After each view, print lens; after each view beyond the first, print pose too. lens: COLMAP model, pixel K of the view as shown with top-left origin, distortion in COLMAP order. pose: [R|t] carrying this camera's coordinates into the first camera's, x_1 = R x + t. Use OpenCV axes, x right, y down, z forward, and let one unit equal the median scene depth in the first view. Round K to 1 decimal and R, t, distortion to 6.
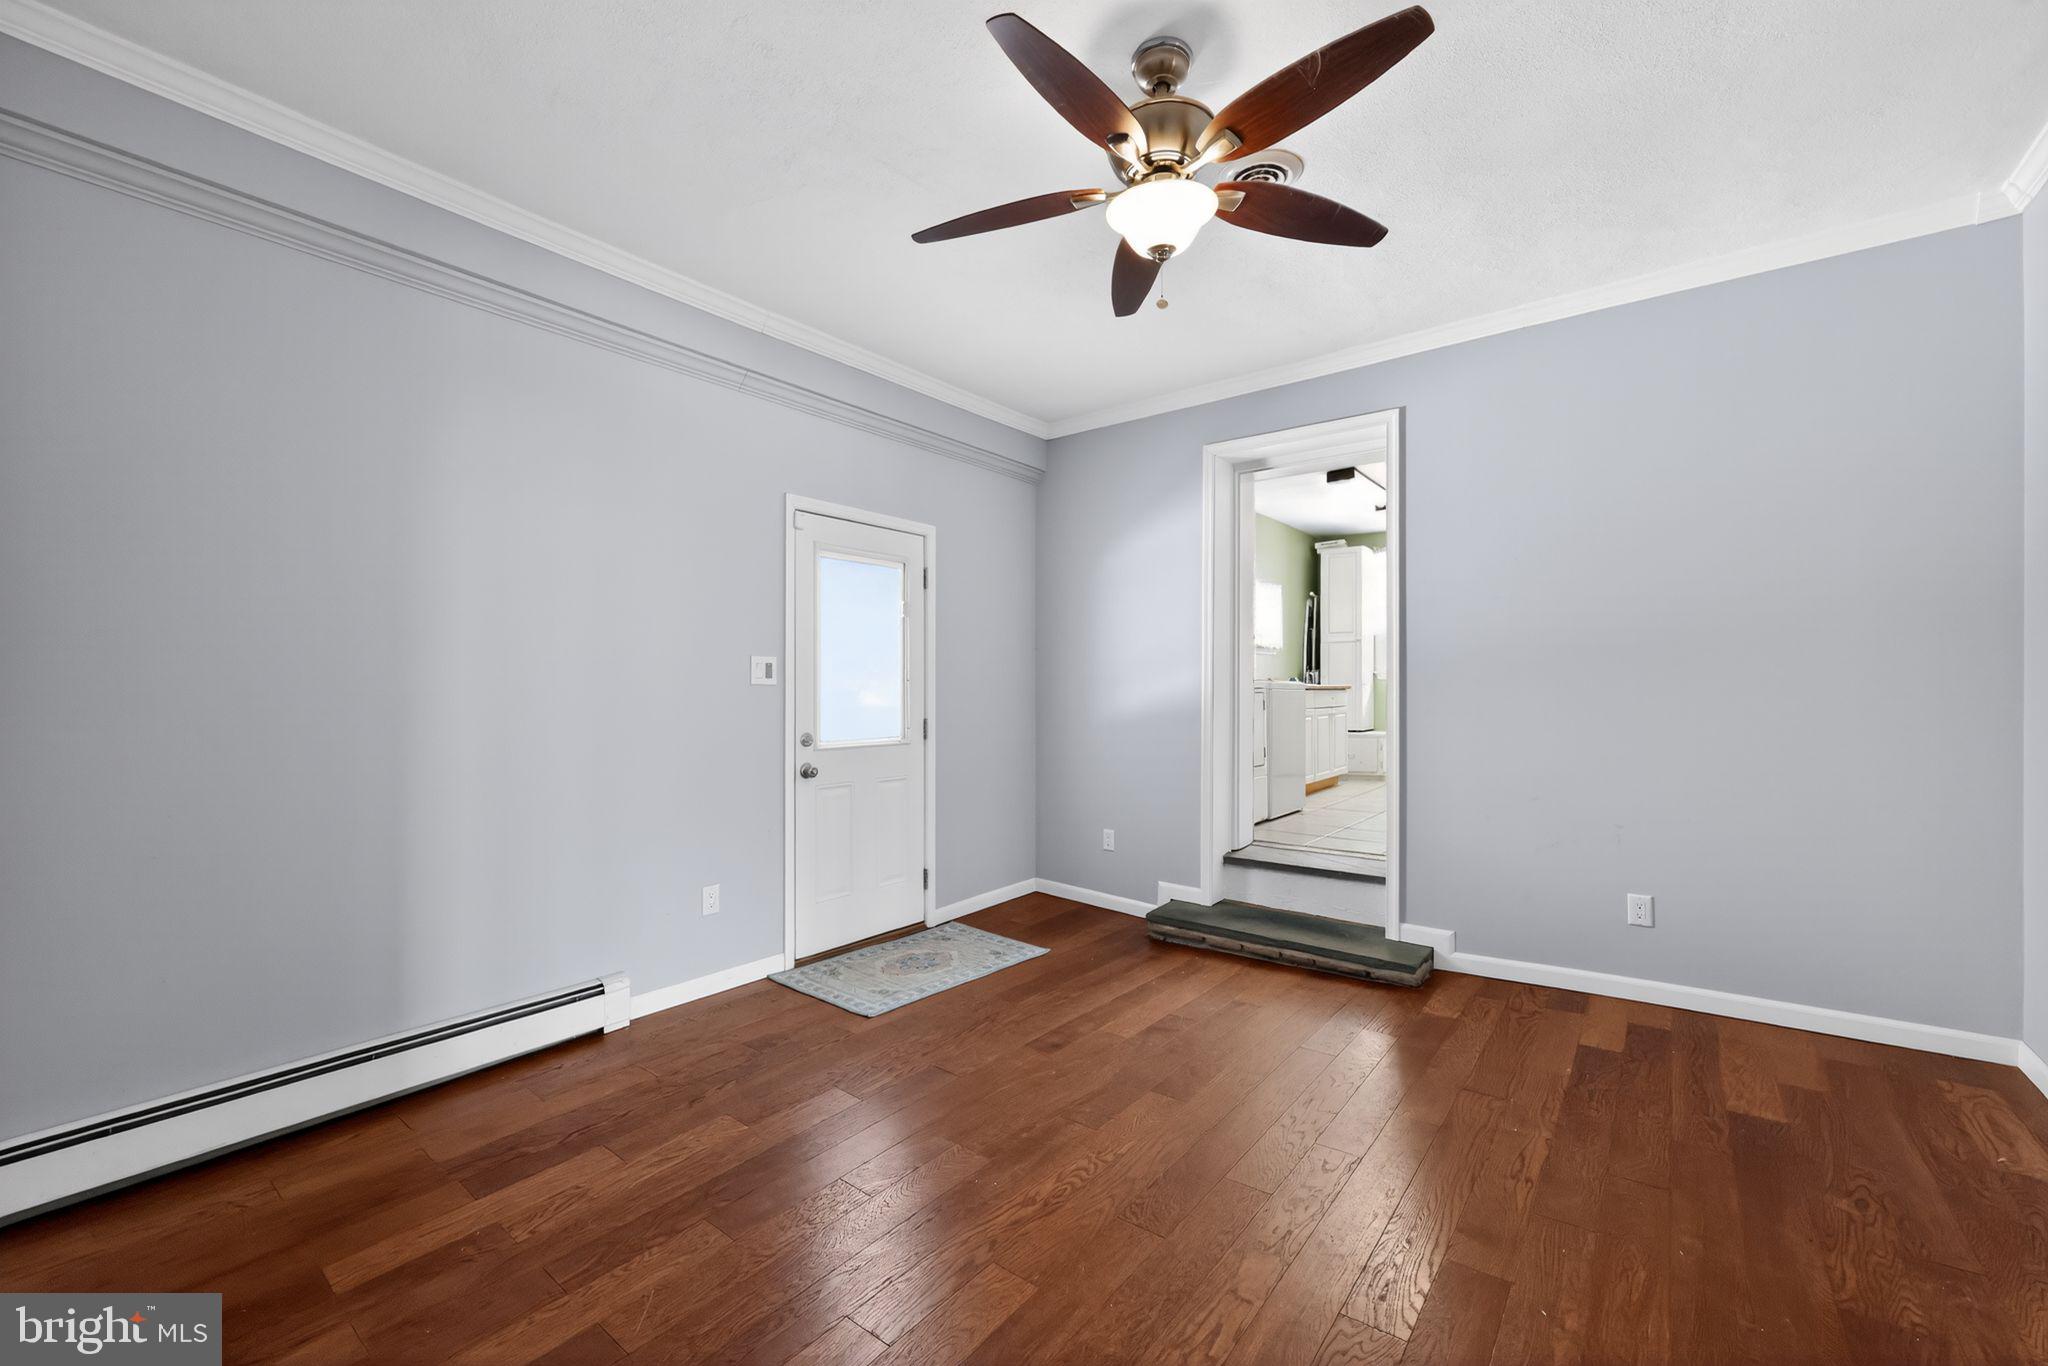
lens RADIAL K [[826.1, 0, 1023.7], [0, 826.1, 694.1], [0, 0, 1]] dist [0.000302, -0.000921]
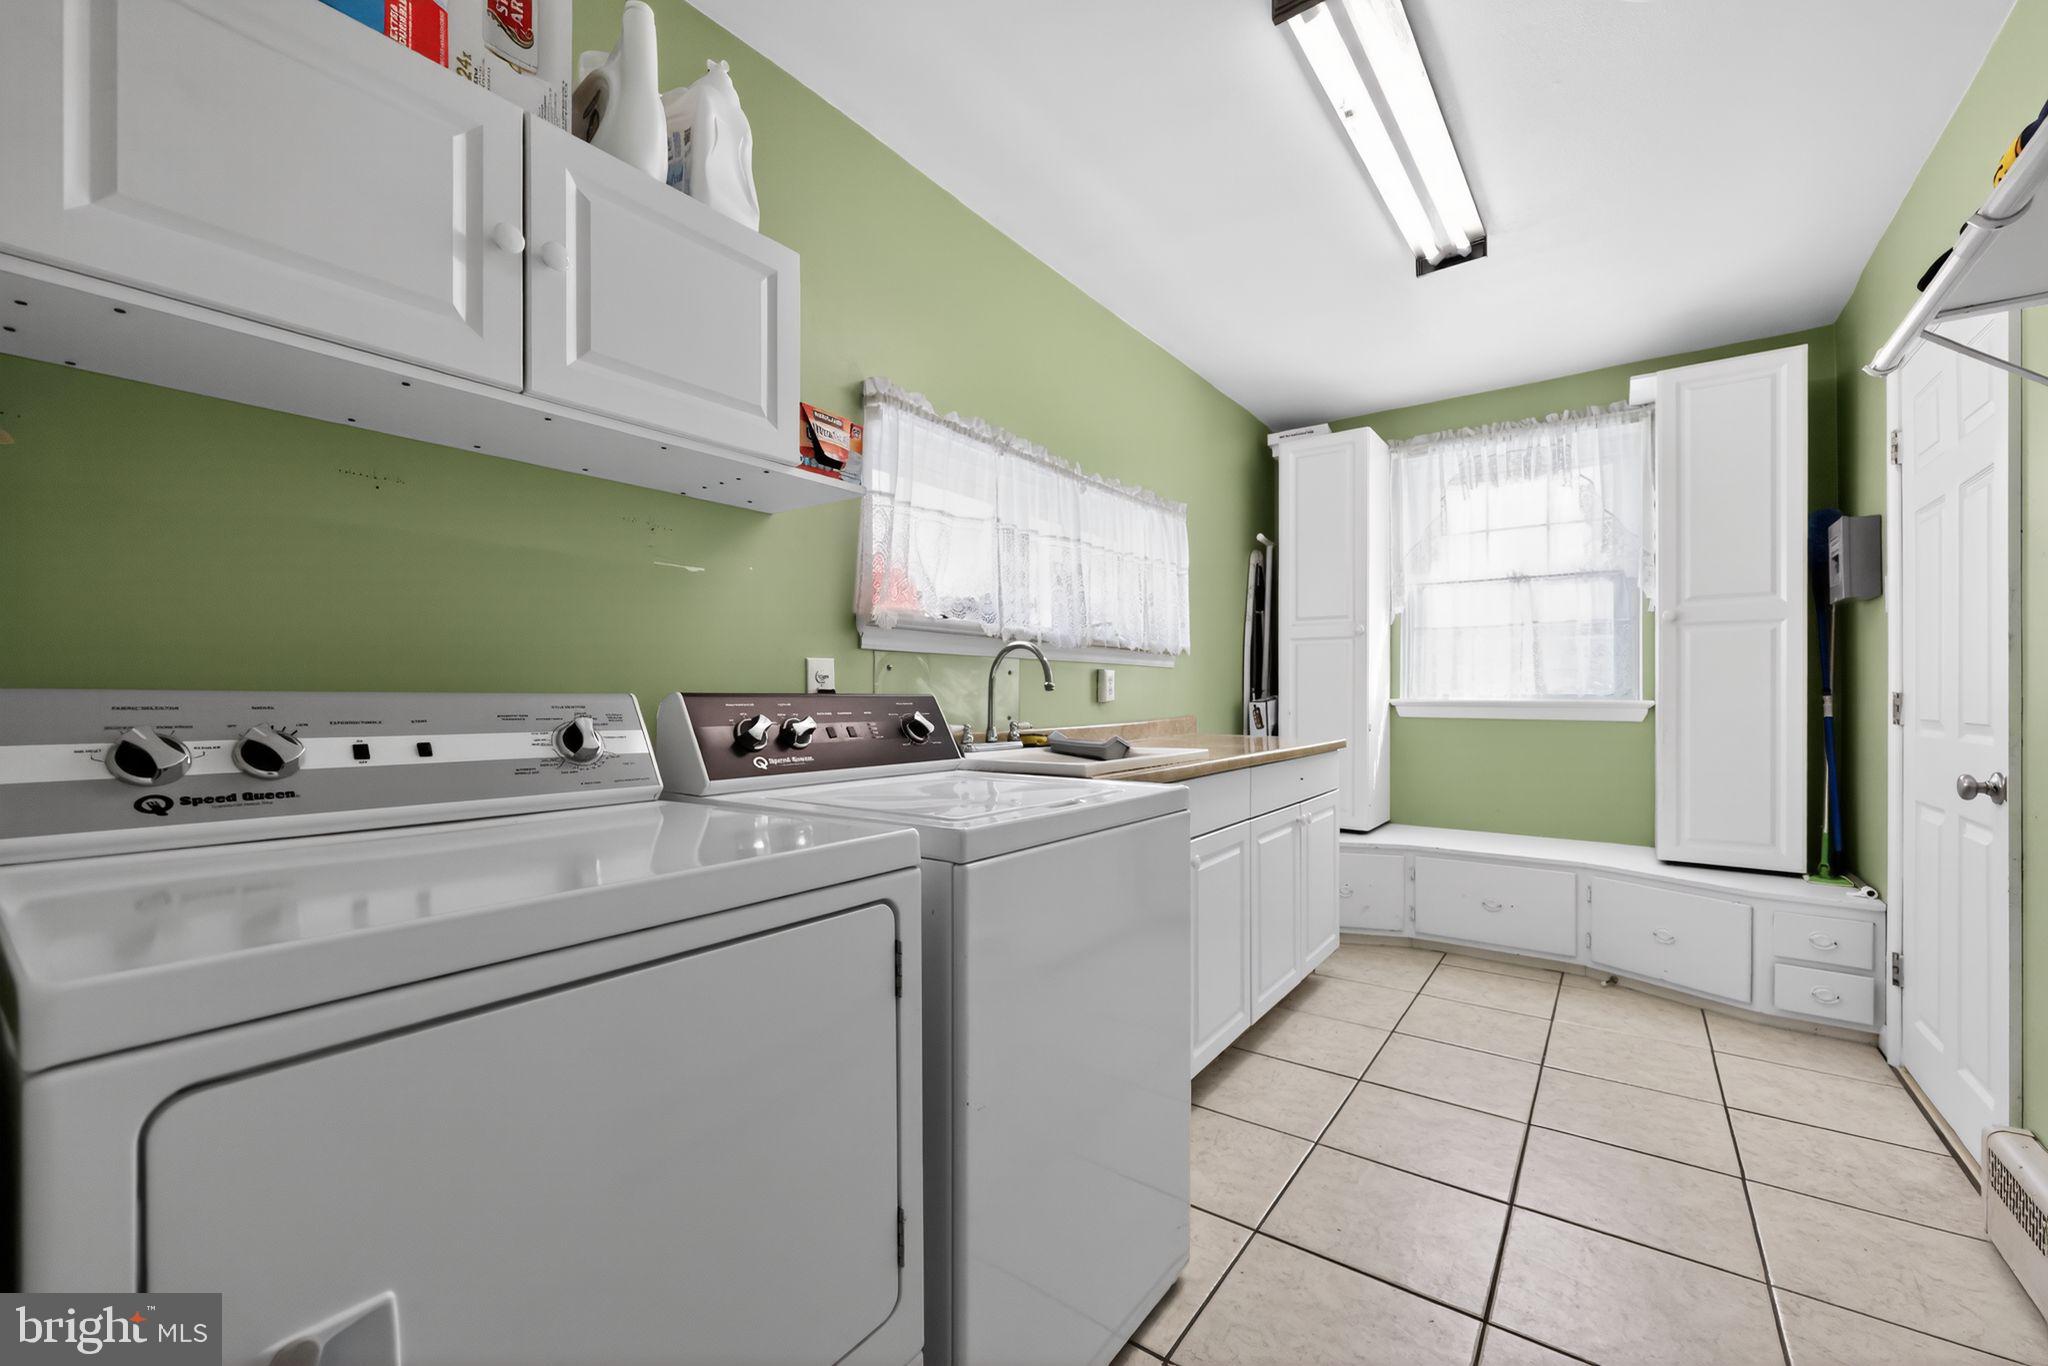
lens RADIAL K [[826.1, 0, 1027.4], [0, 826.1, 687.1], [0, 0, 1]] dist [0.000302, -0.000921]
pose [[0.999170, -0.000974, 0.040729, 0.194364], [0.001576, 0.999890, -0.014762, -0.027805], [-0.040710, 0.014814, 0.999061, 0.528101]]
